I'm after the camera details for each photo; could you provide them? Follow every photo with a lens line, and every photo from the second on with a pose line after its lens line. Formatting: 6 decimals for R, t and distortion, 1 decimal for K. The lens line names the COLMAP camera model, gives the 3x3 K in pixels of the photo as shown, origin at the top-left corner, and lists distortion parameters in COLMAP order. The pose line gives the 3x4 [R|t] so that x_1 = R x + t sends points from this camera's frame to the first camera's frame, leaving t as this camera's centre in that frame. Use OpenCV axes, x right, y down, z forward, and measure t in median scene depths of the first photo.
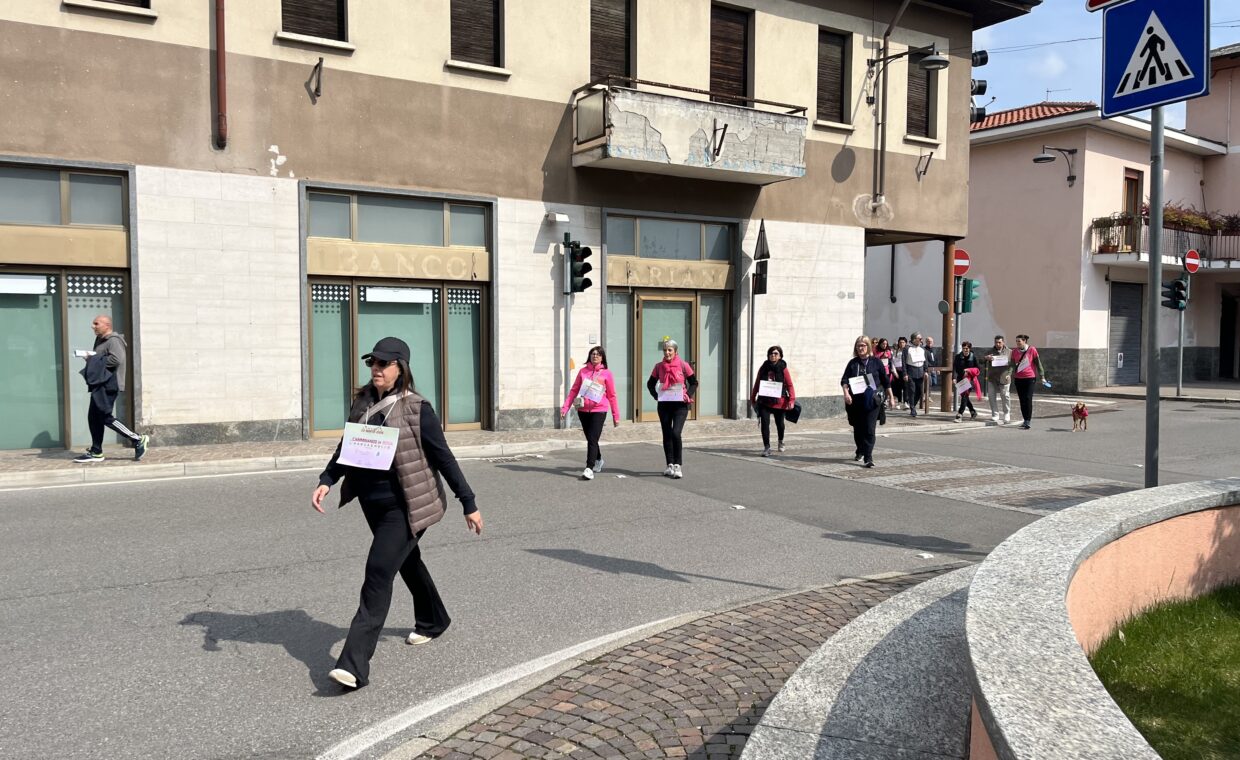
lens RADIAL K [[936.8, 0, 629.5], [0, 936.8, 379.4], [0, 0, 1]] dist [0.051064, -0.031575]
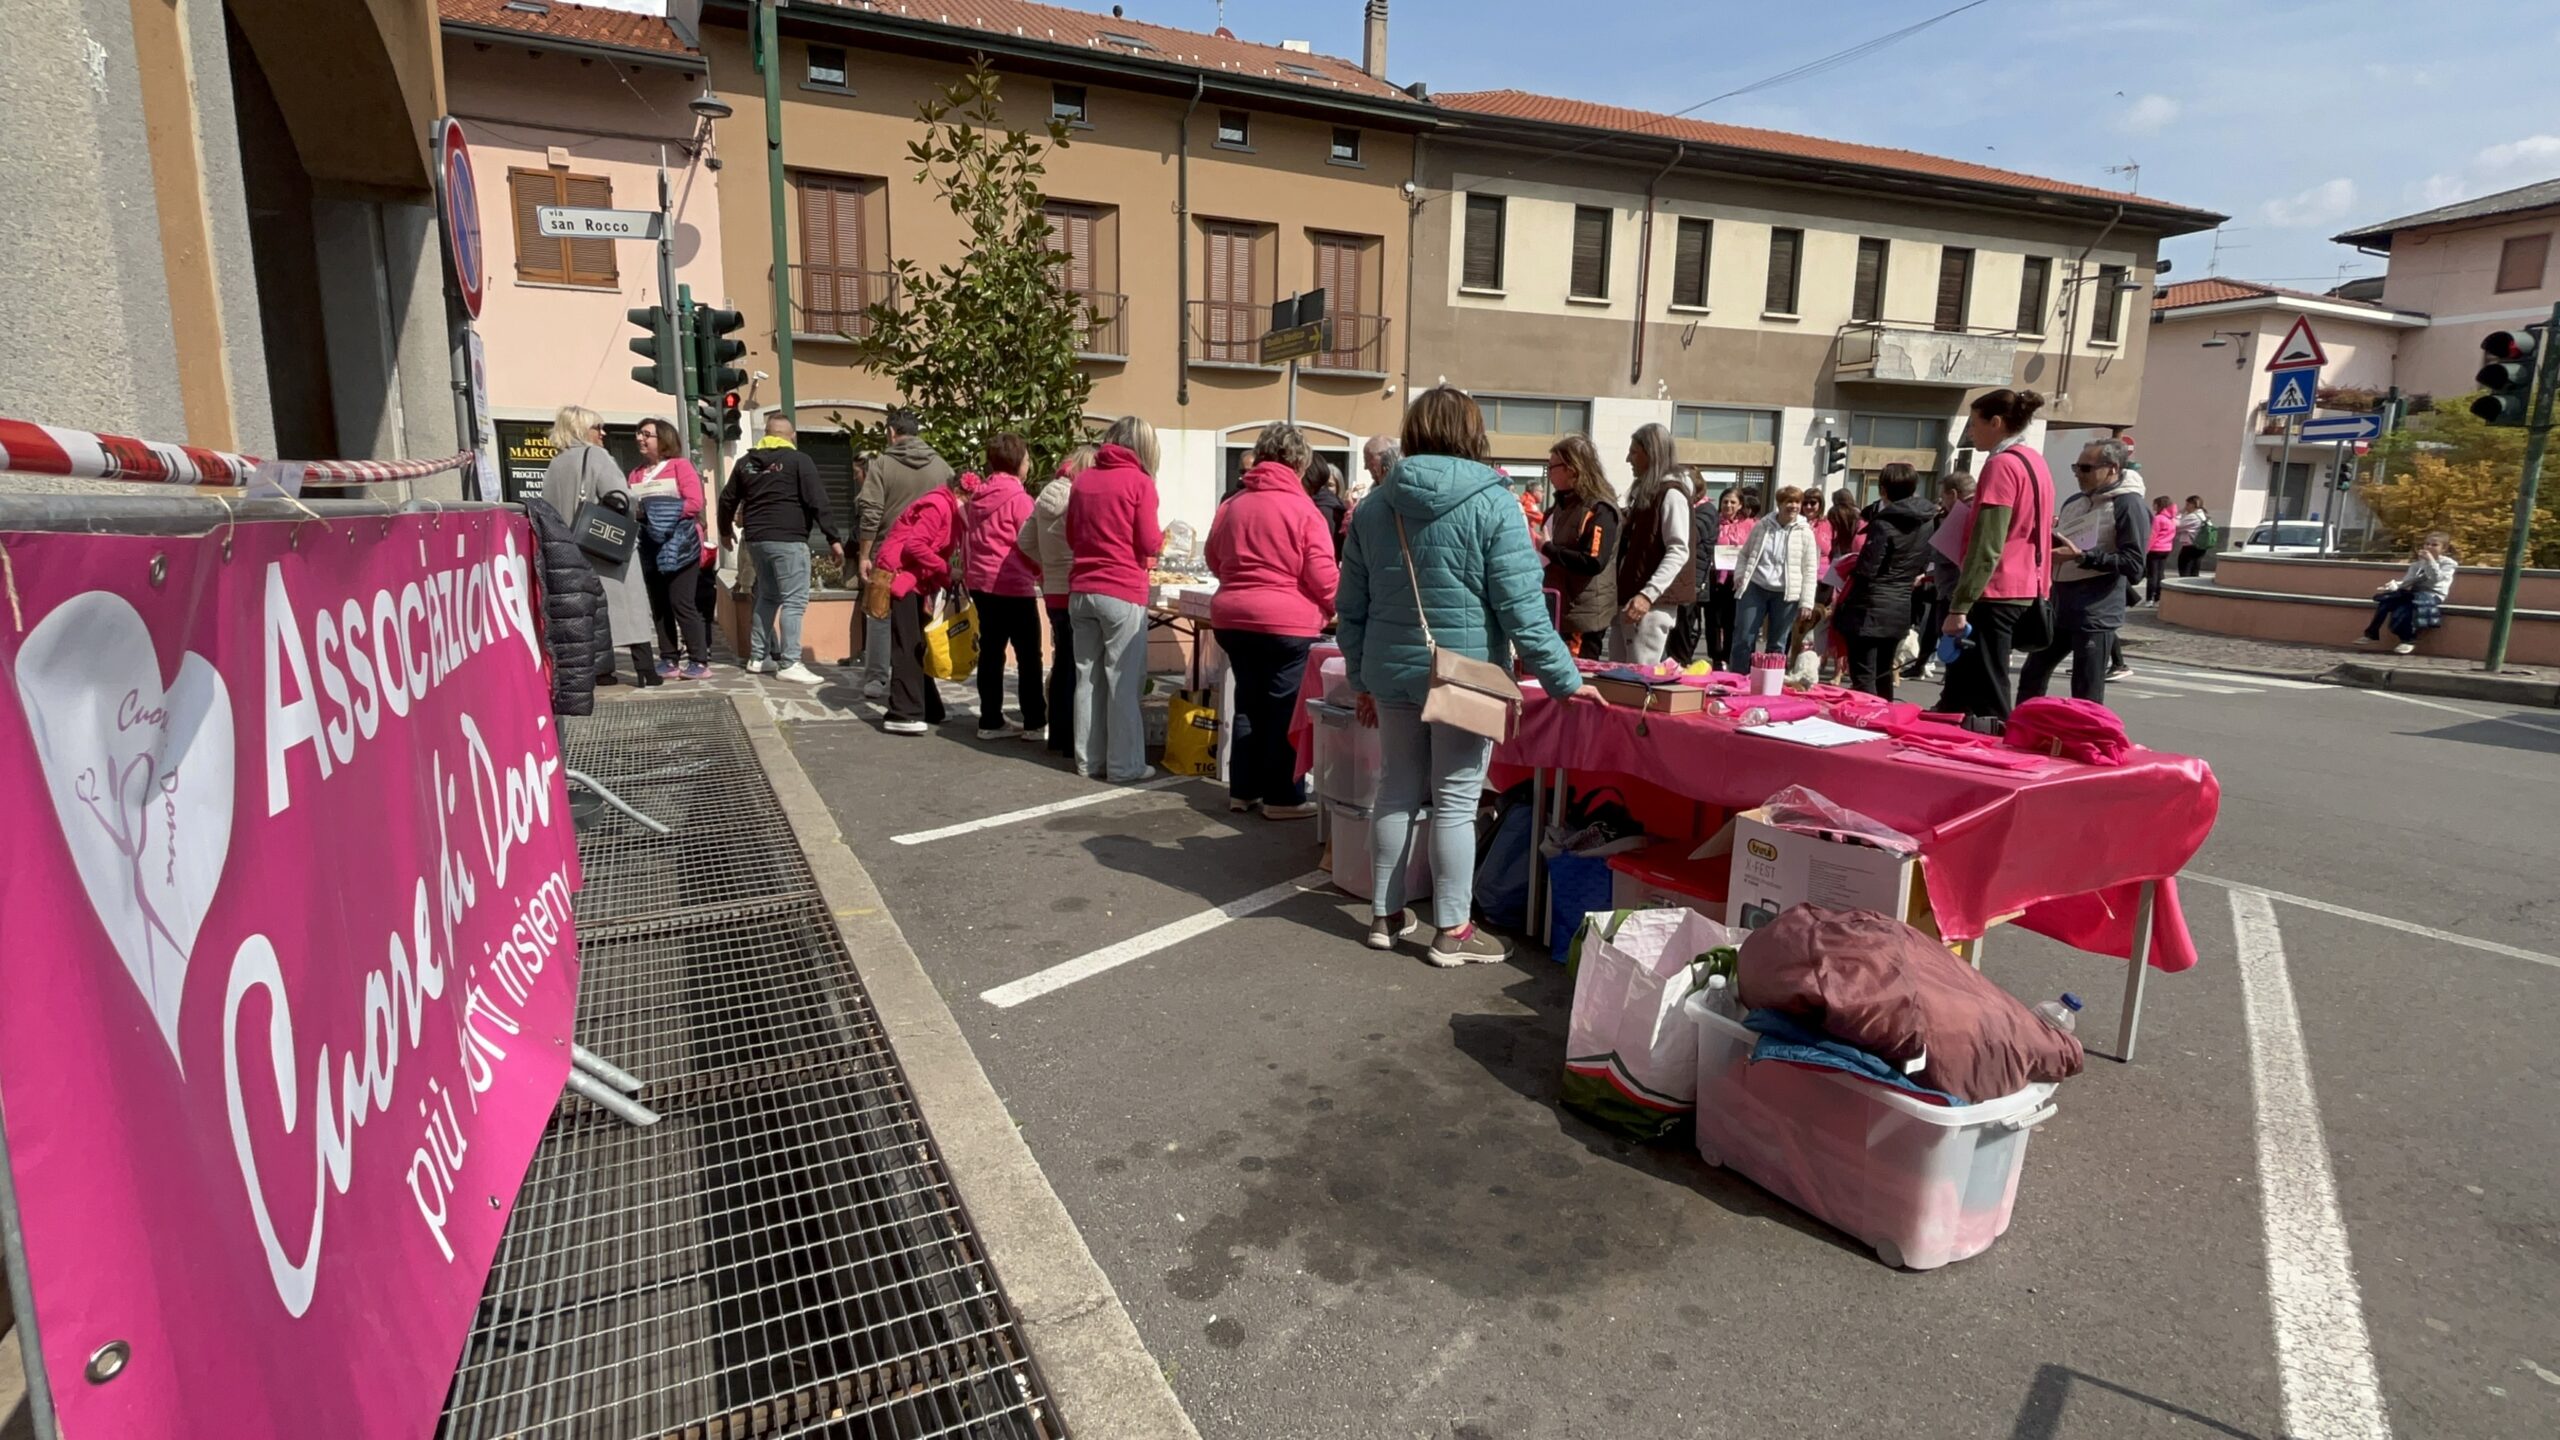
lens RADIAL K [[1188.1, 0, 1266.8], [0, 1188.1, 713.9], [0, 0, 1]] dist [-0.000069, -0.002179]
pose [[0.974353, 0.050669, -0.219248, -0.483782], [-0.023897, 0.992109, 0.123078, 0.066120], [0.223754, -0.114682, 0.967875, -0.973749]]
